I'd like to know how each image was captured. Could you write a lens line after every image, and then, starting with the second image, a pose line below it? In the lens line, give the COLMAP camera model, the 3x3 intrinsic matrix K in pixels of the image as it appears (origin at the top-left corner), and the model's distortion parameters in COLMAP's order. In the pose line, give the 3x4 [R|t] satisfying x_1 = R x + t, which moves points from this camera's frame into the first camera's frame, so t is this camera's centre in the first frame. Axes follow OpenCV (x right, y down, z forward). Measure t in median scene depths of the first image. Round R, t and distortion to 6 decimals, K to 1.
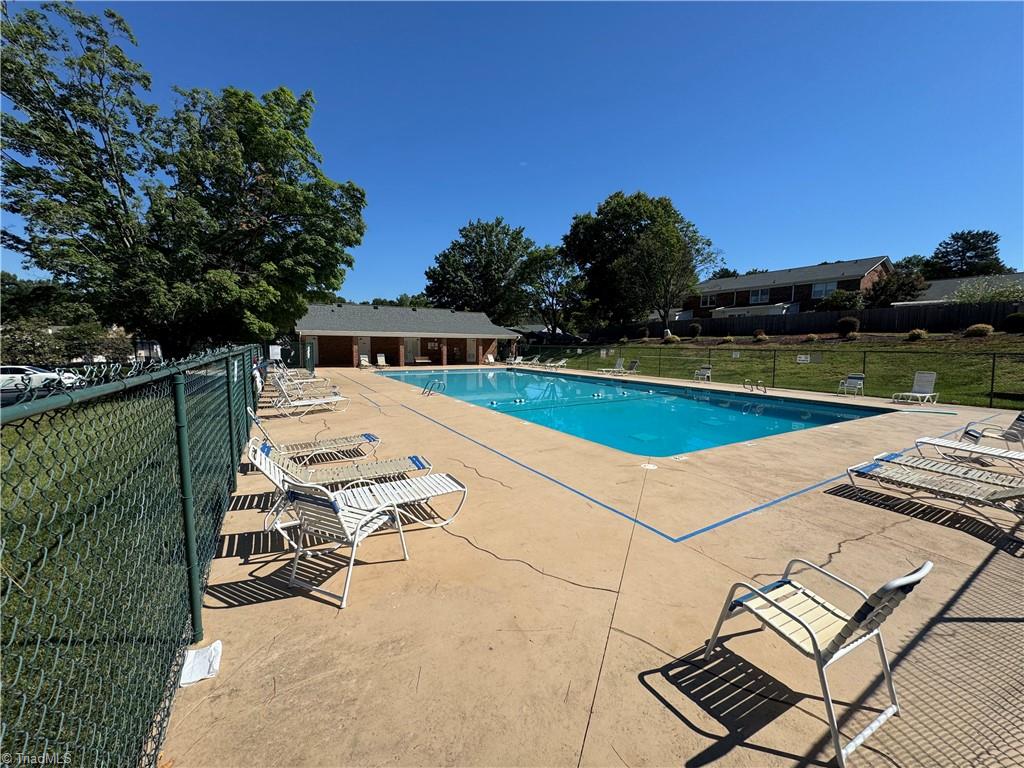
lens RADIAL K [[403.4, 0, 507.8], [0, 403.4, 381.1], [0, 0, 1]] dist [0.001236, -0.000172]
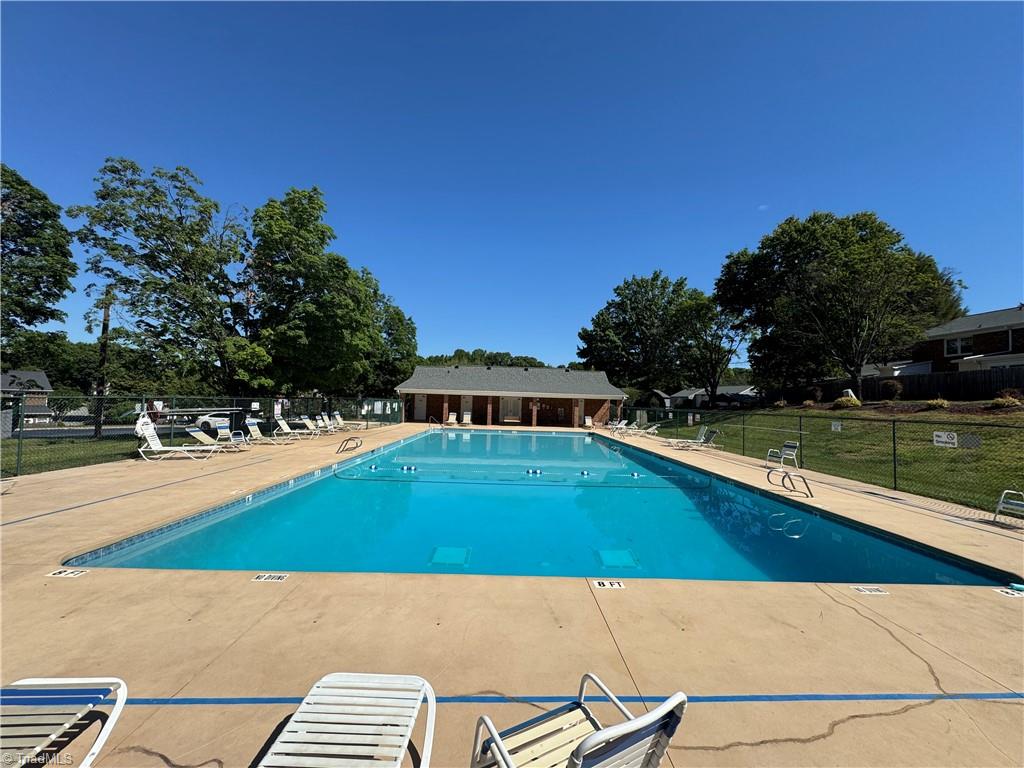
lens RADIAL K [[403.4, 0, 512.4], [0, 403.4, 382.1], [0, 0, 1]] dist [0.001236, -0.000172]
pose [[0.877971, -0.008023, -0.478647, 0.192801], [-0.064356, 0.988805, -0.134622, -0.008772], [0.474369, 0.148999, 0.867625, 0.110413]]
